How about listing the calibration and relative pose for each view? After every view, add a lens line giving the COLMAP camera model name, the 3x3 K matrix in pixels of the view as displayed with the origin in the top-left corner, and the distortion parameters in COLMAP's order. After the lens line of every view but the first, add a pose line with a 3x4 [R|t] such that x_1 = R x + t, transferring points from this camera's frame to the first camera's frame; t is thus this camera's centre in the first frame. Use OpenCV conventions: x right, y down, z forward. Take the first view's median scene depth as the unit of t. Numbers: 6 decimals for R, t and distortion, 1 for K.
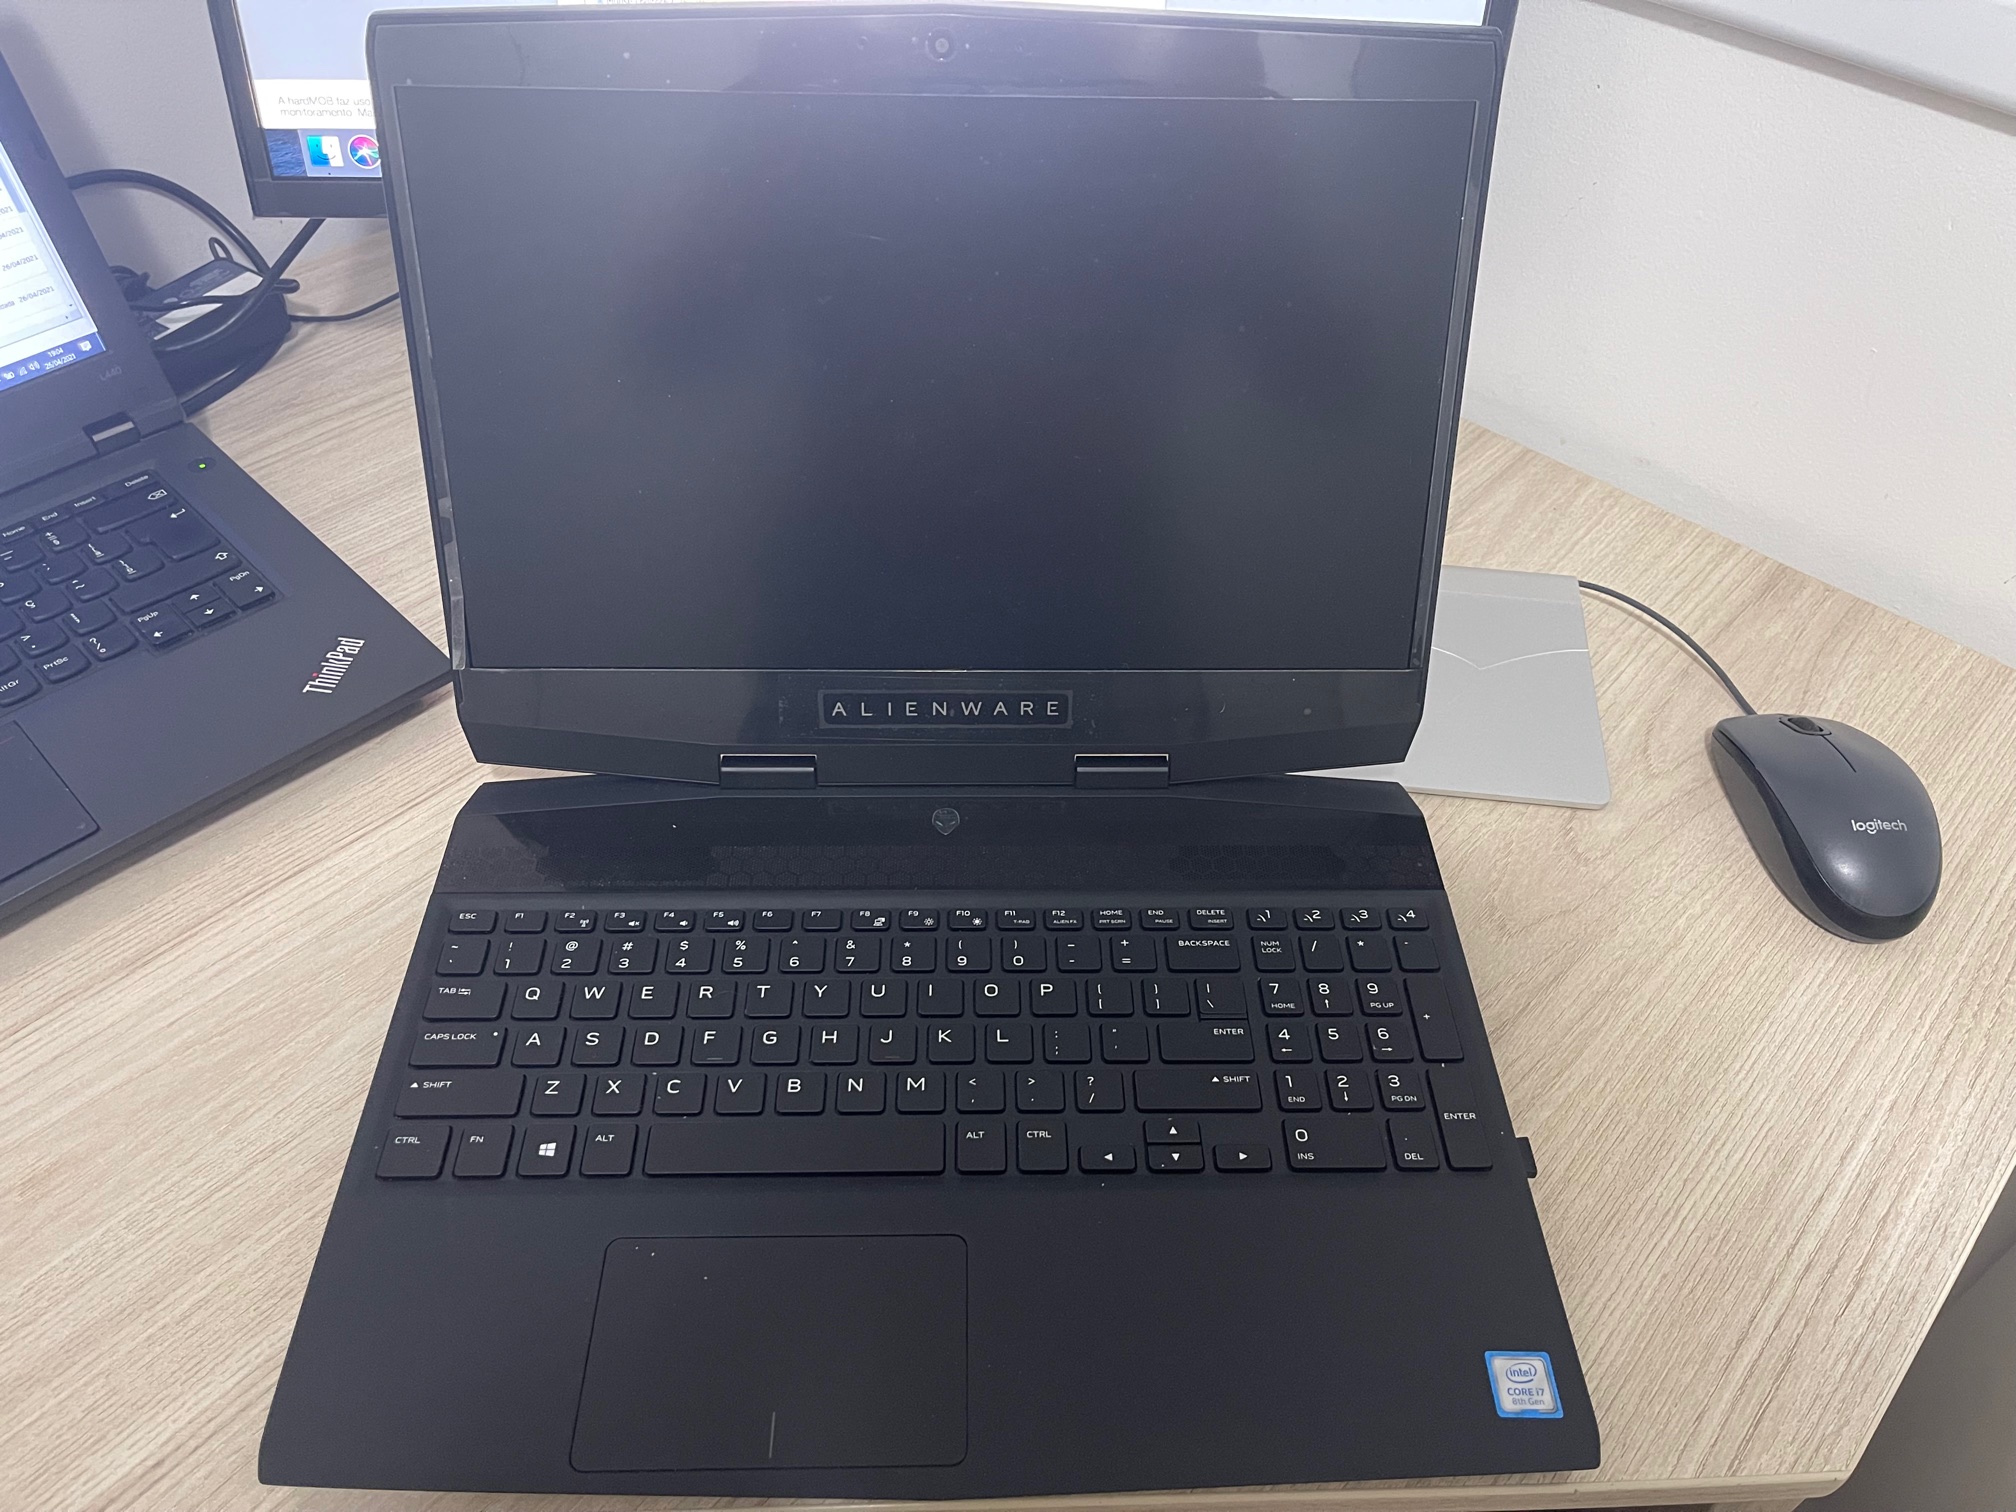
lens RADIAL K [[1507.7, 0, 1008.0], [0, 1507.7, 756.0], [0, 0, 1]] dist [0.080122, -0.120634]
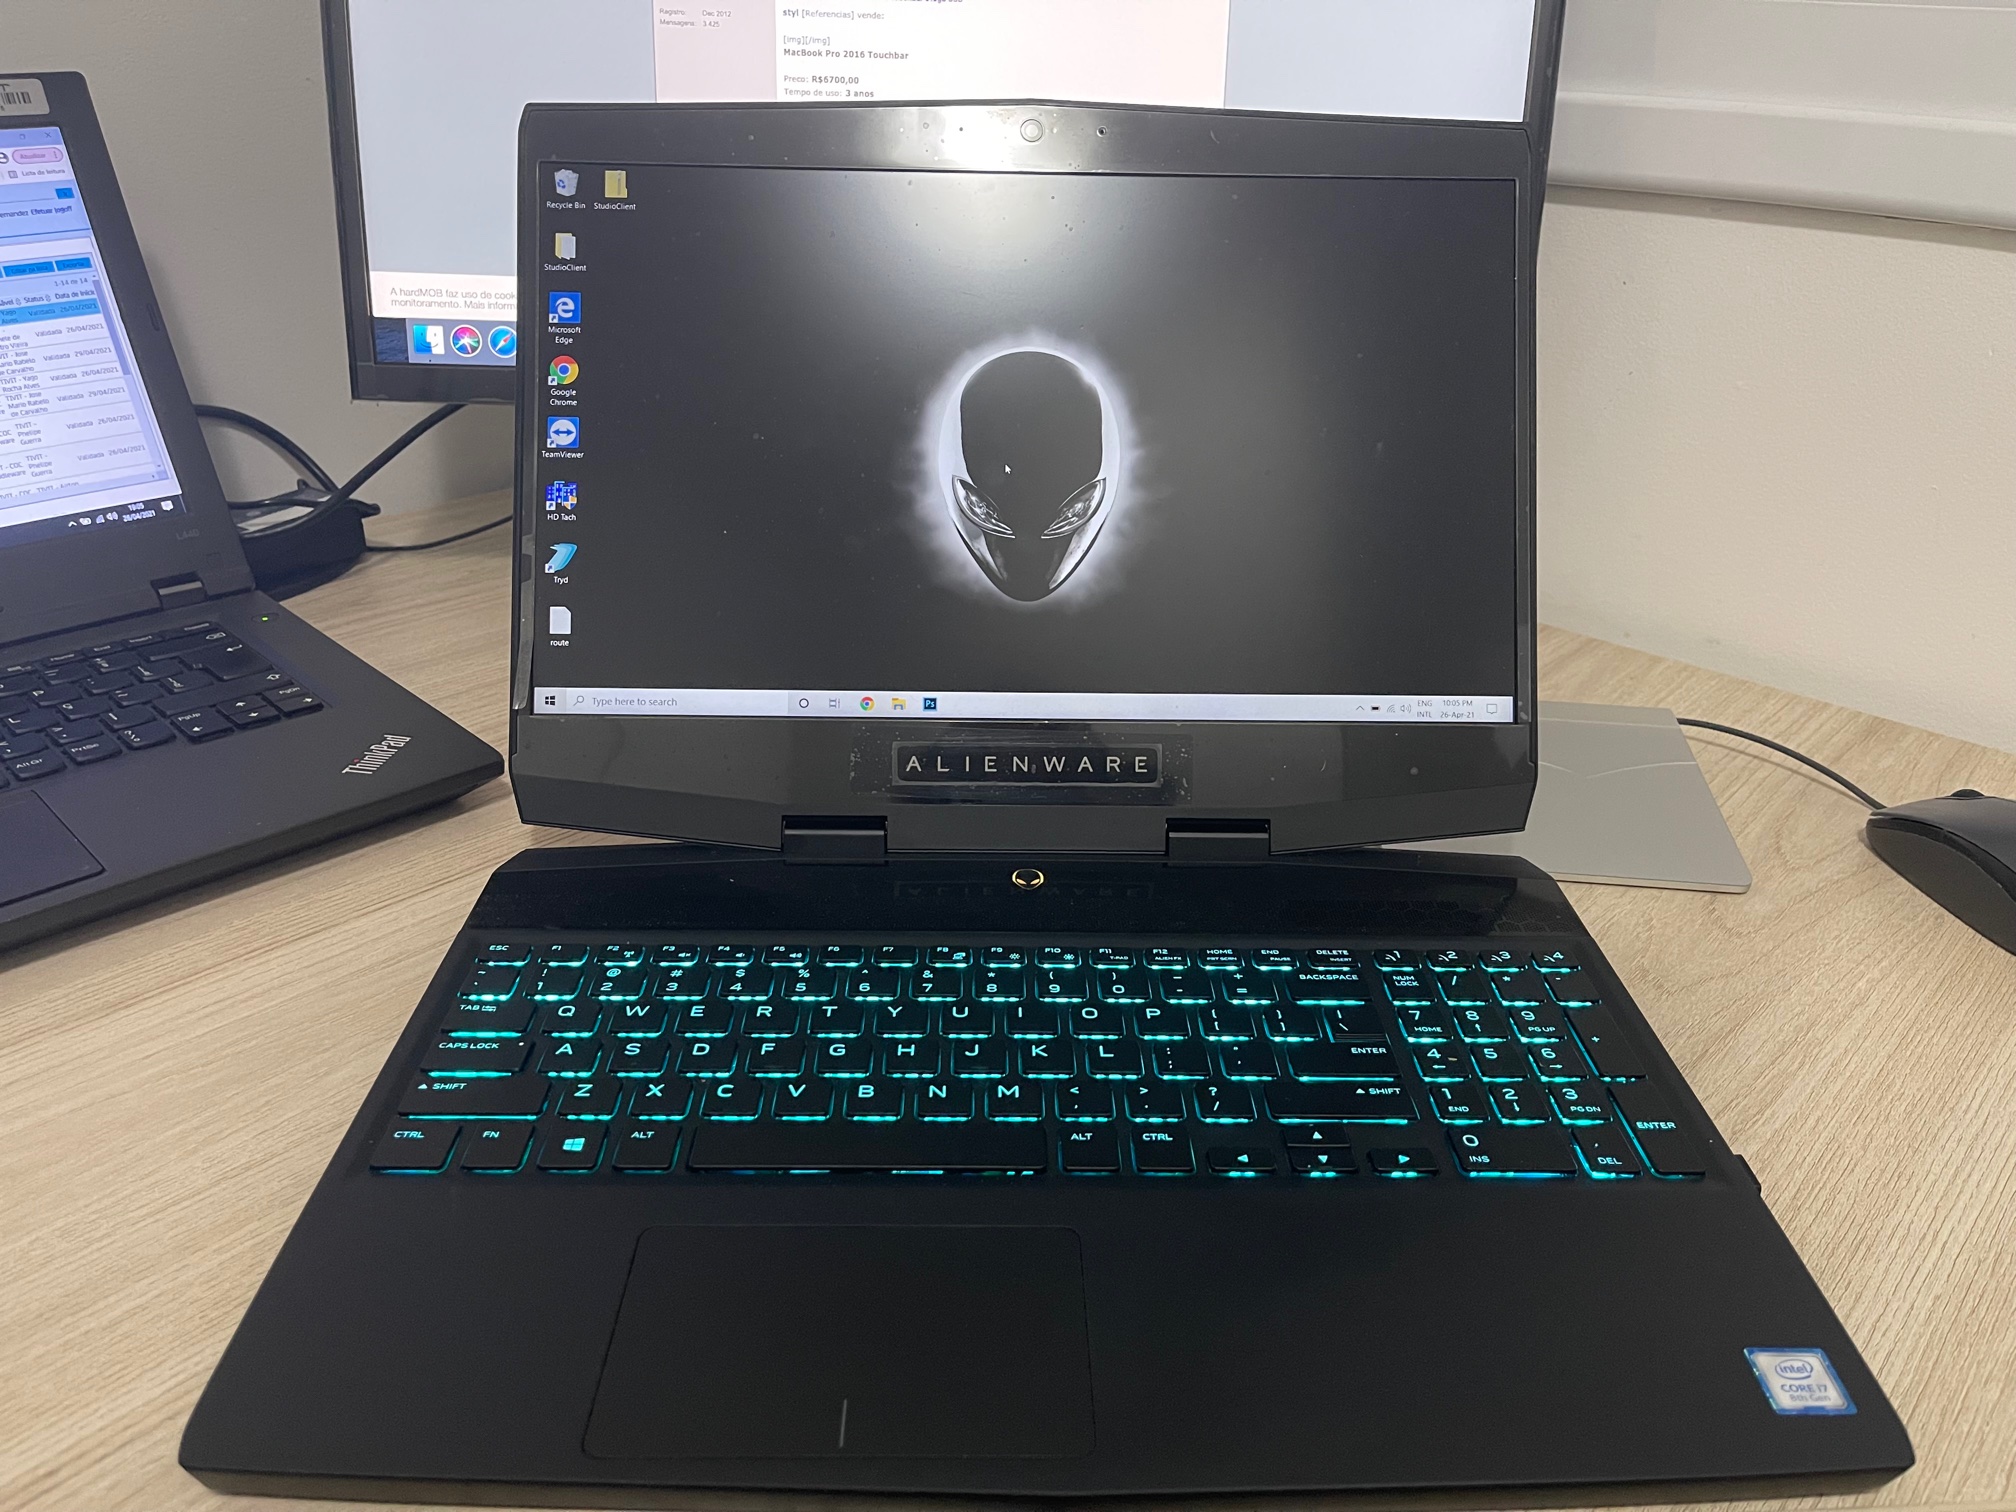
lens RADIAL K [[1514.1, 0, 1008.7], [0, 1514.1, 730.4], [0, 0, 1]] dist [0.088854, -0.127263]
pose [[0.999980, 0.000662, -0.006282, -0.046904], [-0.002652, 0.946580, -0.322458, 0.253530], [0.005733, 0.322468, 0.946563, 0.102372]]
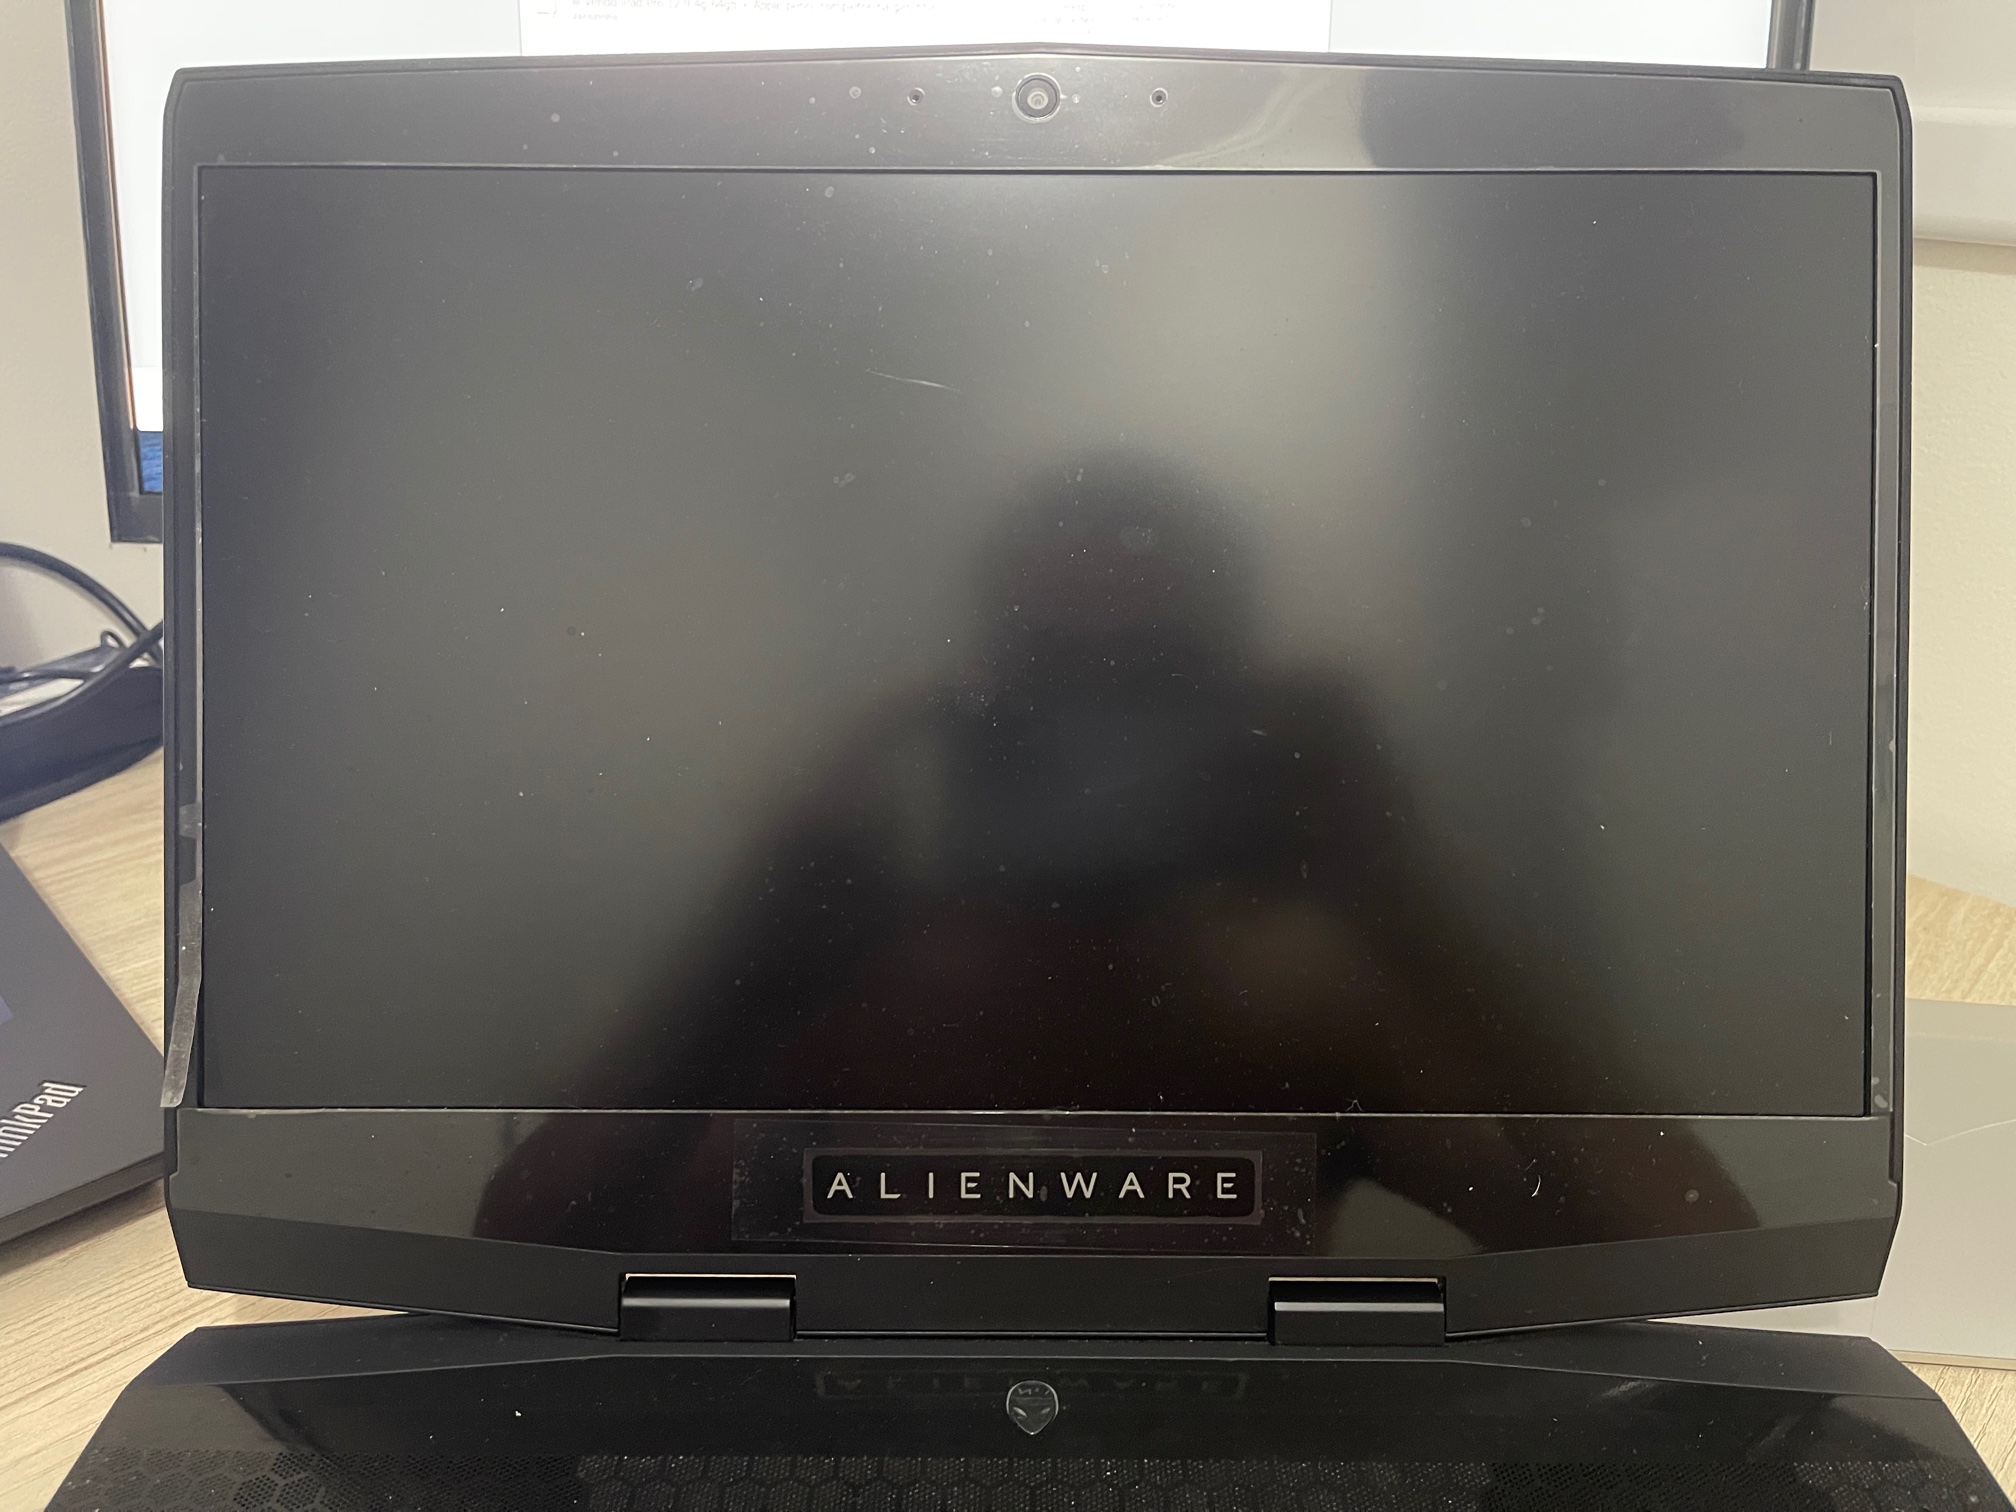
lens RADIAL K [[1606.2, 0, 1015.2], [0, 1606.2, 722.2], [0, 0, 1]] dist [0.056676, -0.101810]
pose [[0.999466, -0.006292, -0.032078, -0.027631], [-0.006209, 0.926901, -0.375254, 0.033253], [0.032094, 0.375252, 0.926367, 0.390552]]
